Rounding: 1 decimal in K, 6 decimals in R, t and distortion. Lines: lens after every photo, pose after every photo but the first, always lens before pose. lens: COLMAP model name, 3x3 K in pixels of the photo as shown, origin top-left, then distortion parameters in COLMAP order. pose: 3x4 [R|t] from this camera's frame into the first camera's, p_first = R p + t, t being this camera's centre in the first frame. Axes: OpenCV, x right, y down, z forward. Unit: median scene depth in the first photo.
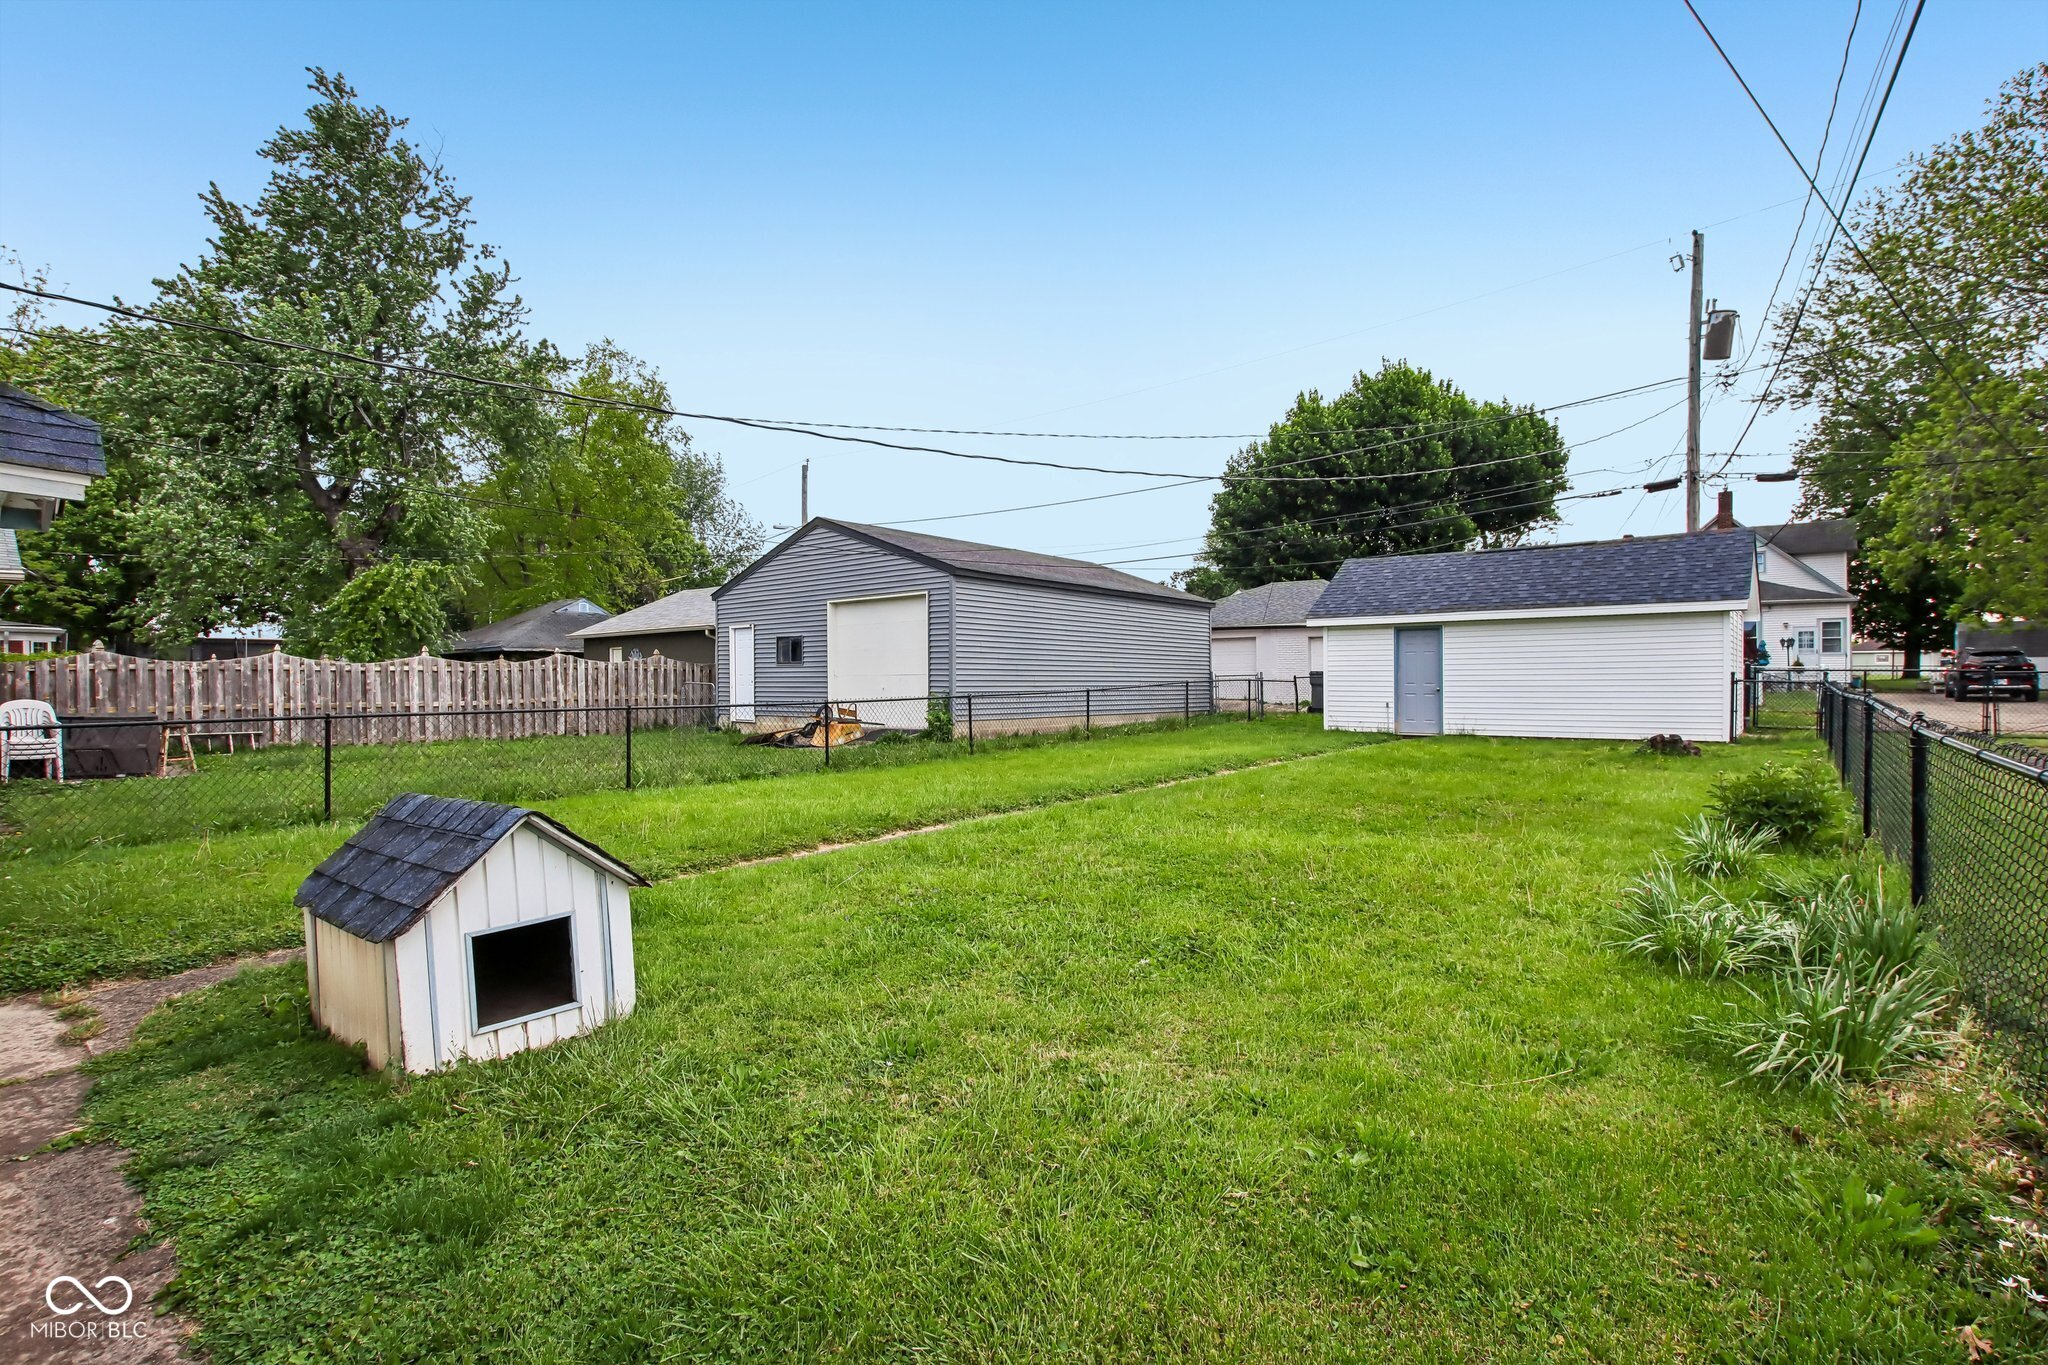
lens RADIAL K [[944.9, 0, 1012.4], [0, 944.9, 677.8], [0, 0, 1]] dist [-0.035633, 0.005501]
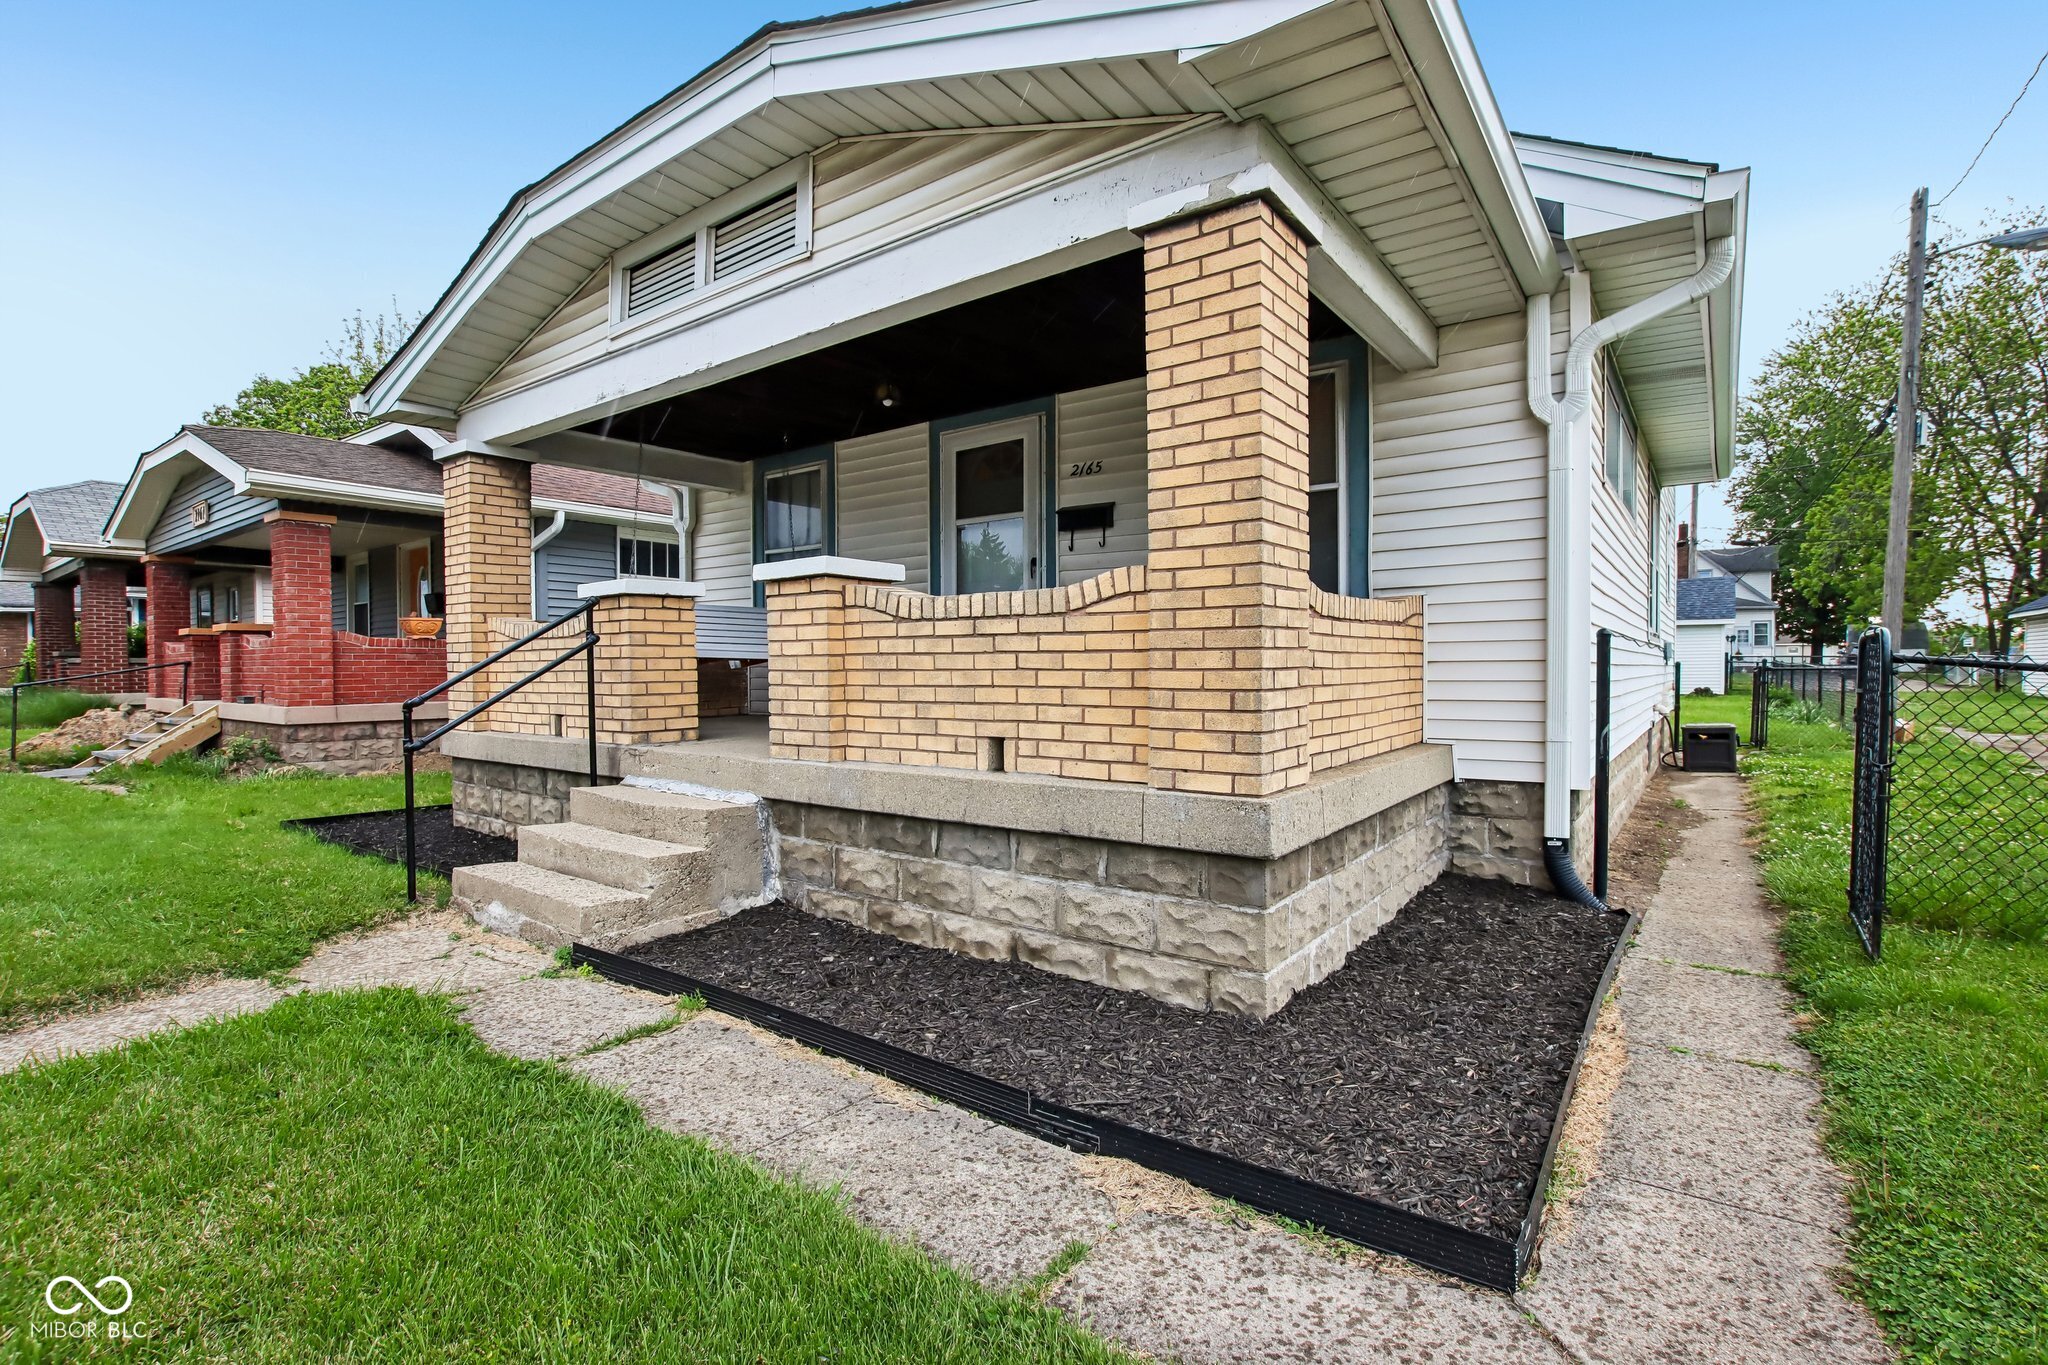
lens RADIAL K [[944.9, 0, 1032.3], [0, 944.9, 684.8], [0, 0, 1]] dist [-0.035633, 0.005501]
pose [[0.997116, -0.003933, 0.075794, -0.328895], [0.002724, 0.999868, 0.016037, 0.006730], [-0.075847, -0.015784, 0.996995, -0.321599]]
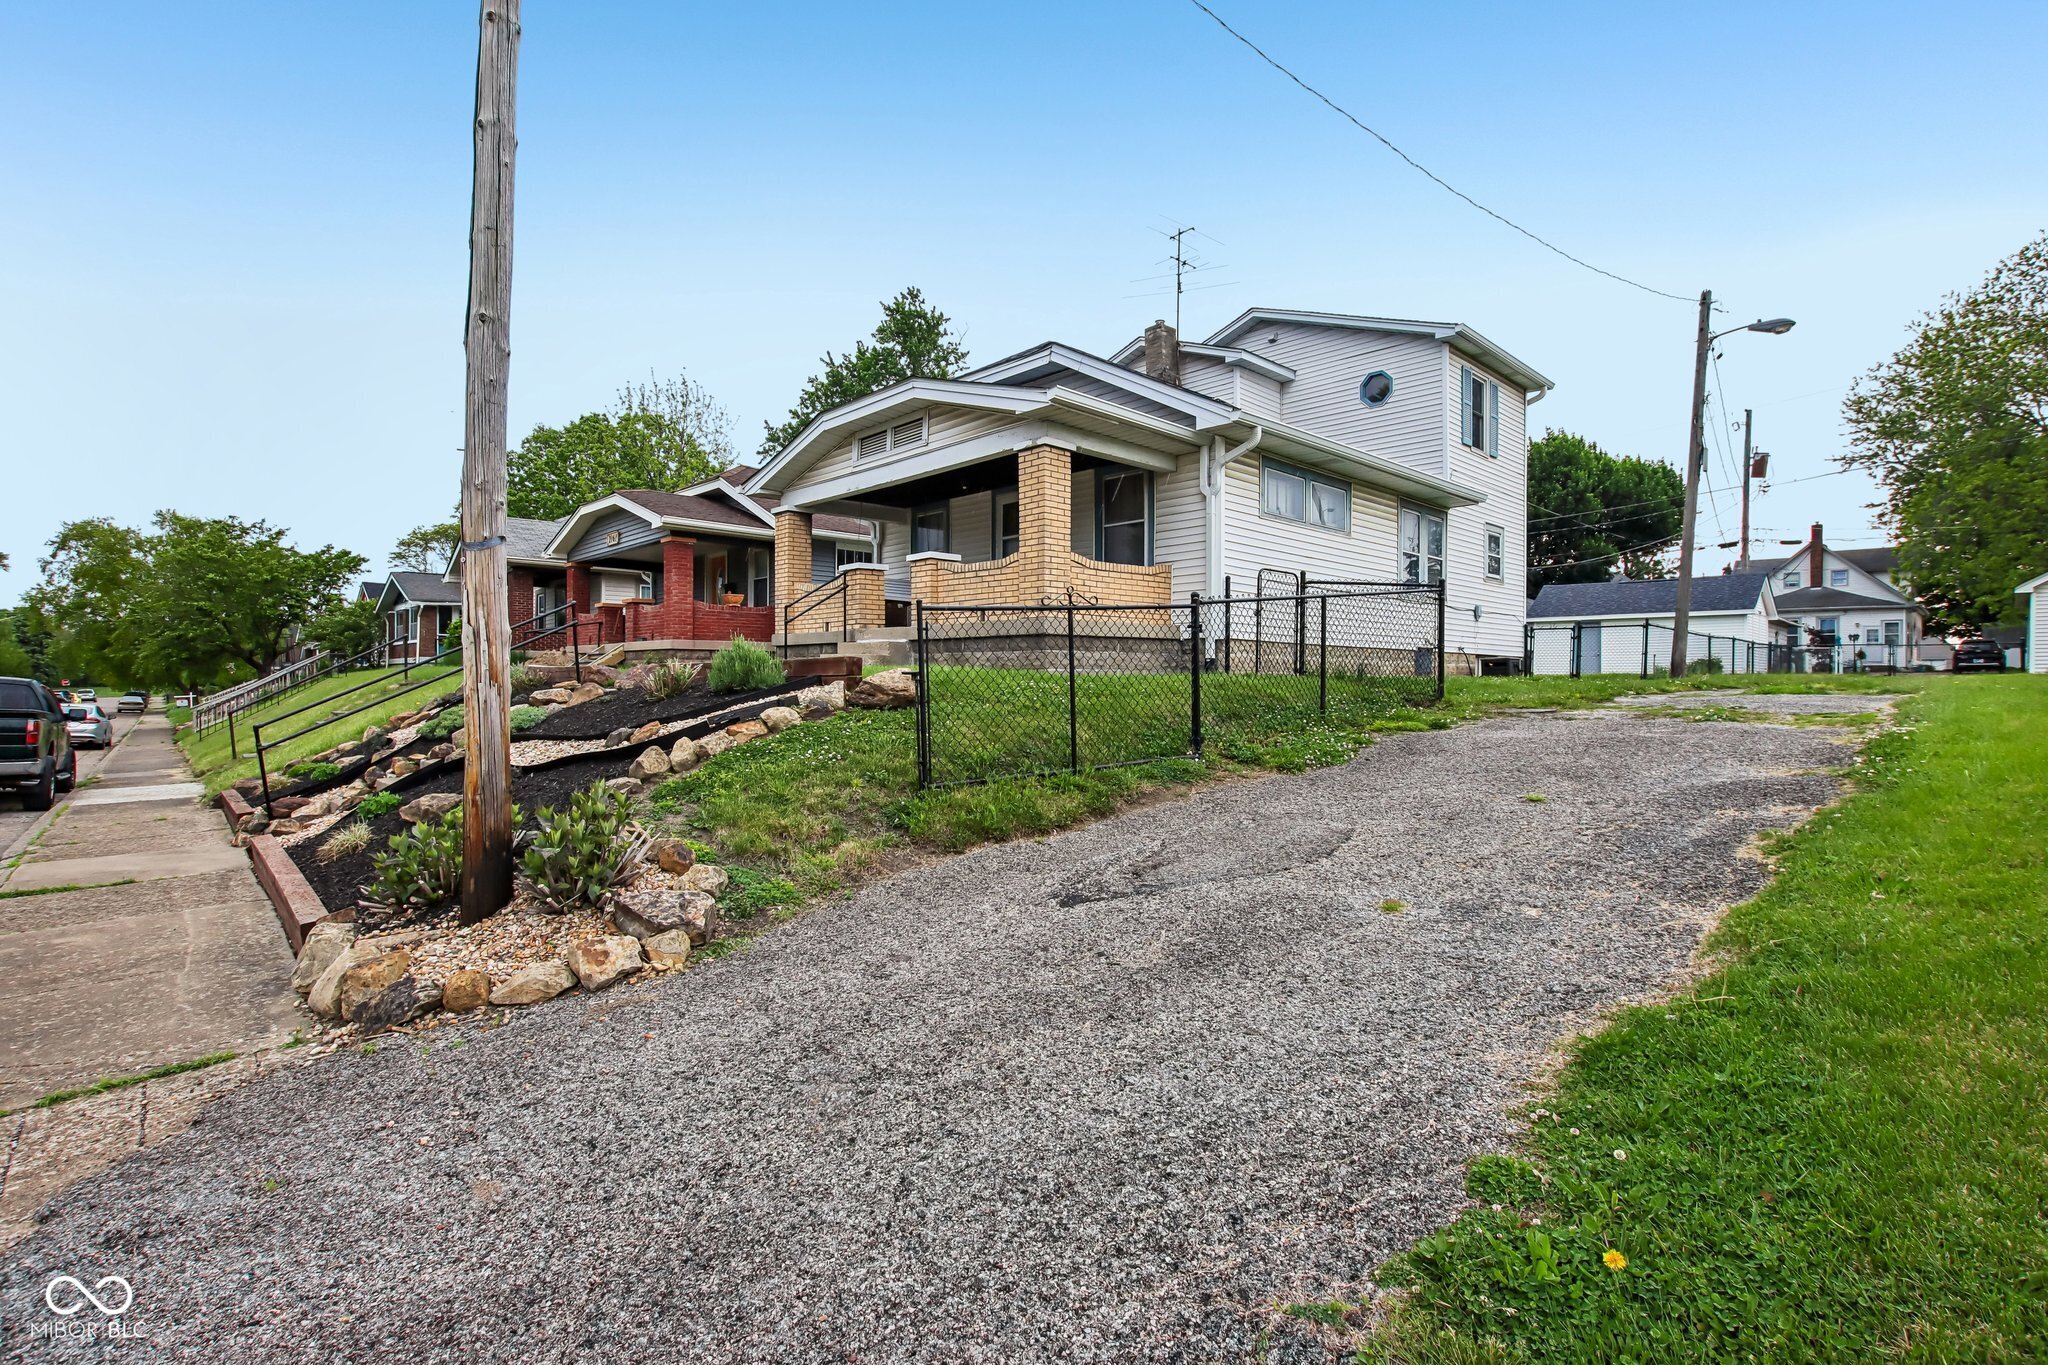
lens RADIAL K [[944.9, 0, 1034.0], [0, 944.9, 689.5], [0, 0, 1]] dist [-0.035633, 0.005501]
pose [[0.995446, 0.007563, -0.095028, -0.275312], [-0.006672, 0.999931, 0.009690, 0.038878], [0.095094, -0.009011, 0.995427, -0.538901]]
